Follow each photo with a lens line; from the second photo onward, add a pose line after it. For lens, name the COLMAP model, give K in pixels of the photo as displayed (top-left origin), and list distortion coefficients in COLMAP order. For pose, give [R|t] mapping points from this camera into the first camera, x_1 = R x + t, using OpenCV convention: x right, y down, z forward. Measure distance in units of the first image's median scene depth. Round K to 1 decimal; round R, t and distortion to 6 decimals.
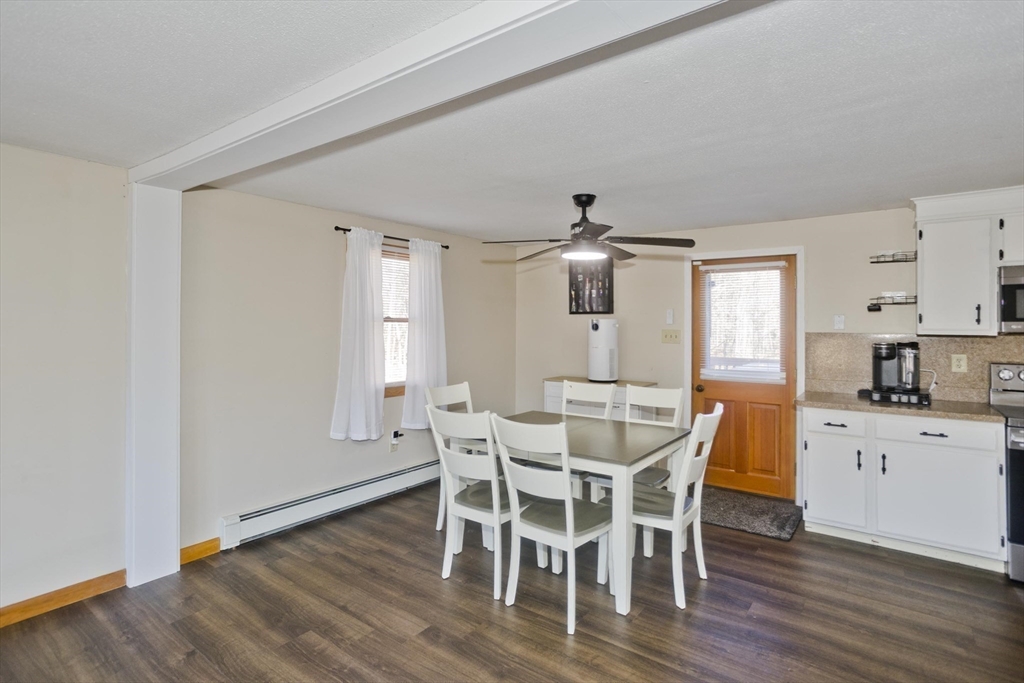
lens RADIAL K [[507.2, 0, 539.6], [0, 507.2, 322.2], [0, 0, 1]] dist [-0.011277, 0.004942]
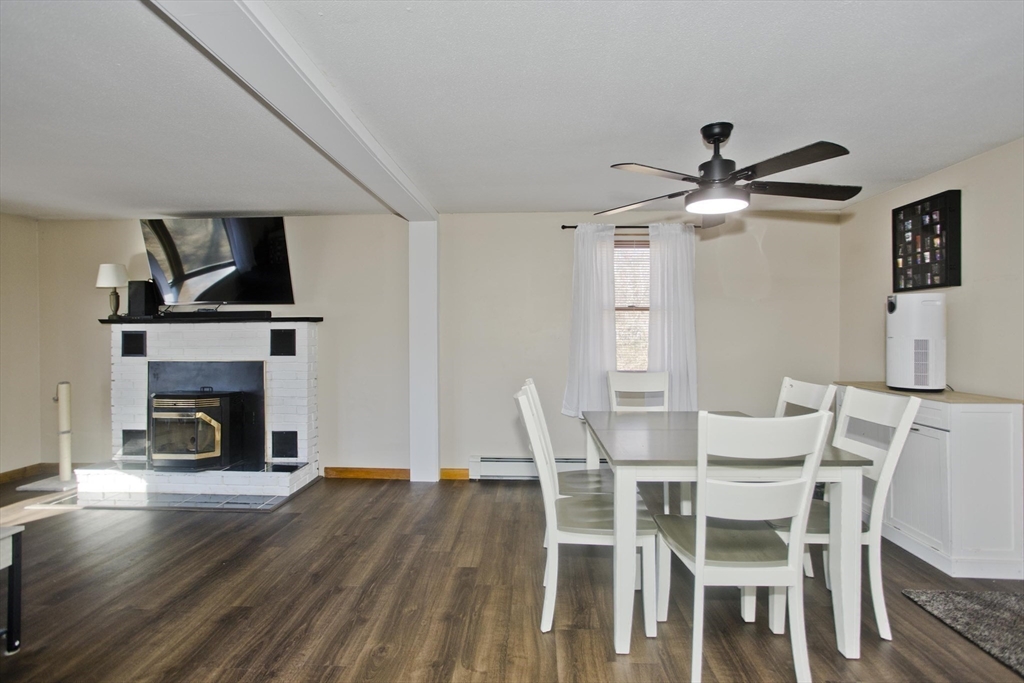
lens RADIAL K [[507.2, 0, 504.5], [0, 507.2, 336.3], [0, 0, 1]] dist [-0.011277, 0.004942]
pose [[0.558200, -0.000098, -0.829706, 0.445777], [0.005602, 0.999978, 0.003651, 0.050196], [0.829688, -0.006686, 0.558188, 0.253290]]
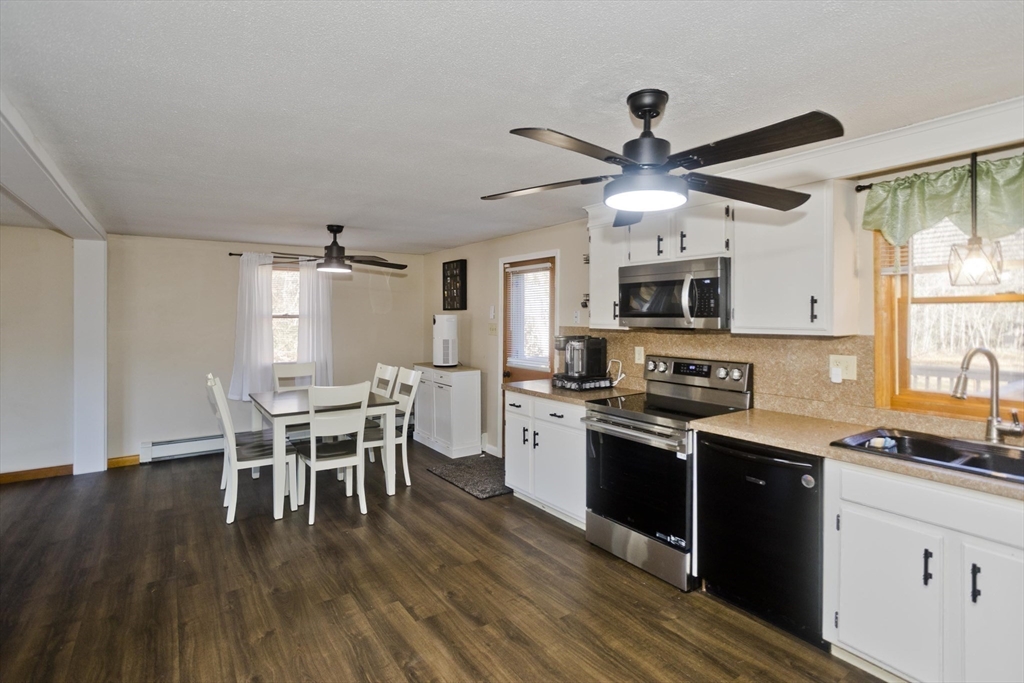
lens RADIAL K [[507.2, 0, 503.2], [0, 507.2, 307.4], [0, 0, 1]] dist [-0.011277, 0.004942]
pose [[0.944063, -0.011917, -0.329549, 0.787421], [0.008319, 0.999889, -0.012325, -0.008249], [0.329660, 0.008894, 0.944058, -0.105135]]
